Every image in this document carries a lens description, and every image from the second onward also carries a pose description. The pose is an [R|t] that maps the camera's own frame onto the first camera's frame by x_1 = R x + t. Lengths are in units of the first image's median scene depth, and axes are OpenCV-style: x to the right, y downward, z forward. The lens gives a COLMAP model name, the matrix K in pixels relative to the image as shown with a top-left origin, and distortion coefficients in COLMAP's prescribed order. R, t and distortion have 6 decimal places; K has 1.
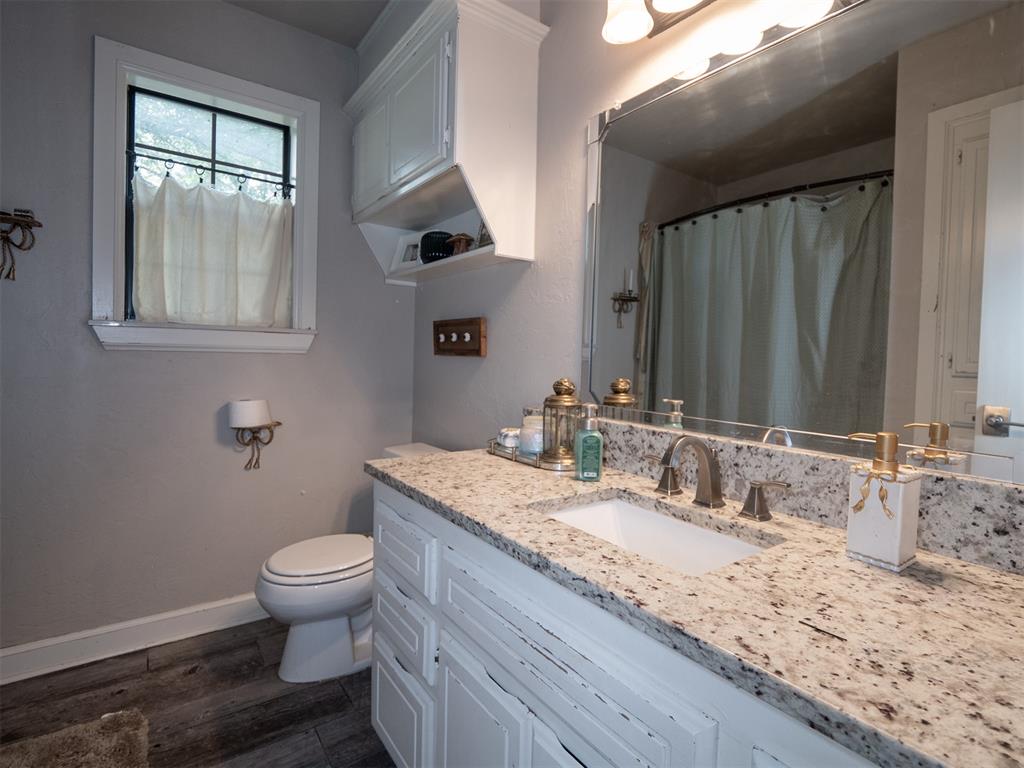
lens RADIAL K [[508.5, 0, 530.3], [0, 508.5, 374.0], [0, 0, 1]] dist [-0.019911, -0.000277]
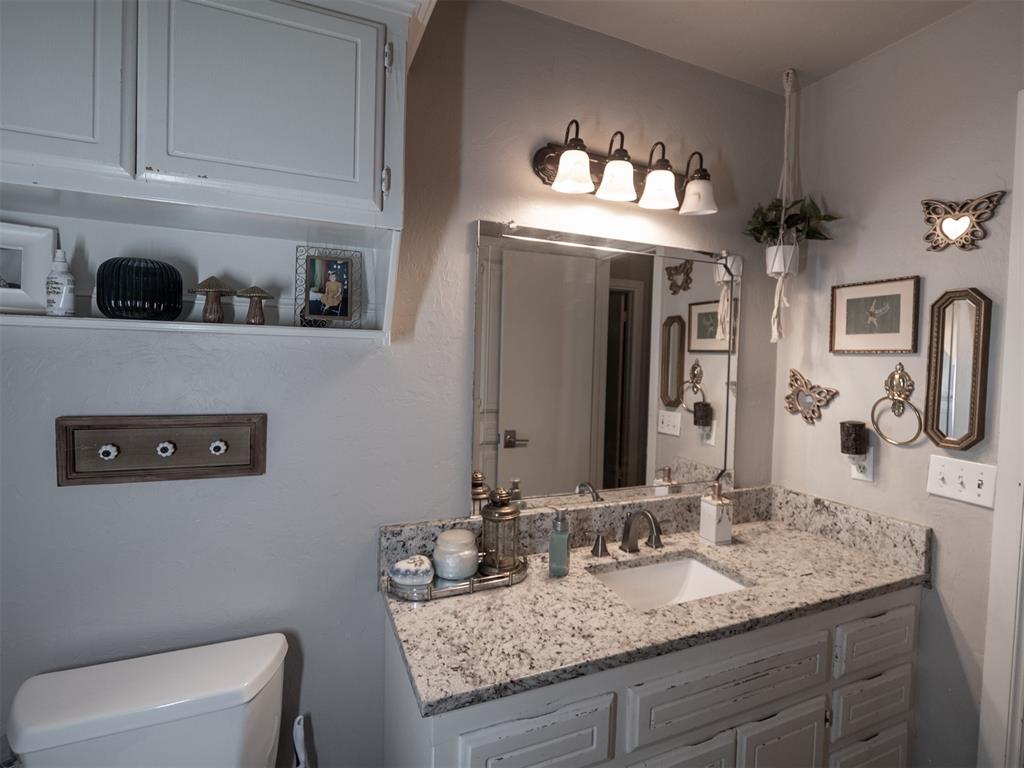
lens RADIAL K [[508.5, 0, 530.3], [0, 508.5, 374.0], [0, 0, 1]] dist [-0.019911, -0.000277]
pose [[0.222072, -0.053005, 0.973589, -1.446979], [0.007649, 0.998585, 0.052621, -0.435235], [-0.975000, -0.004238, 0.222163, 1.201277]]
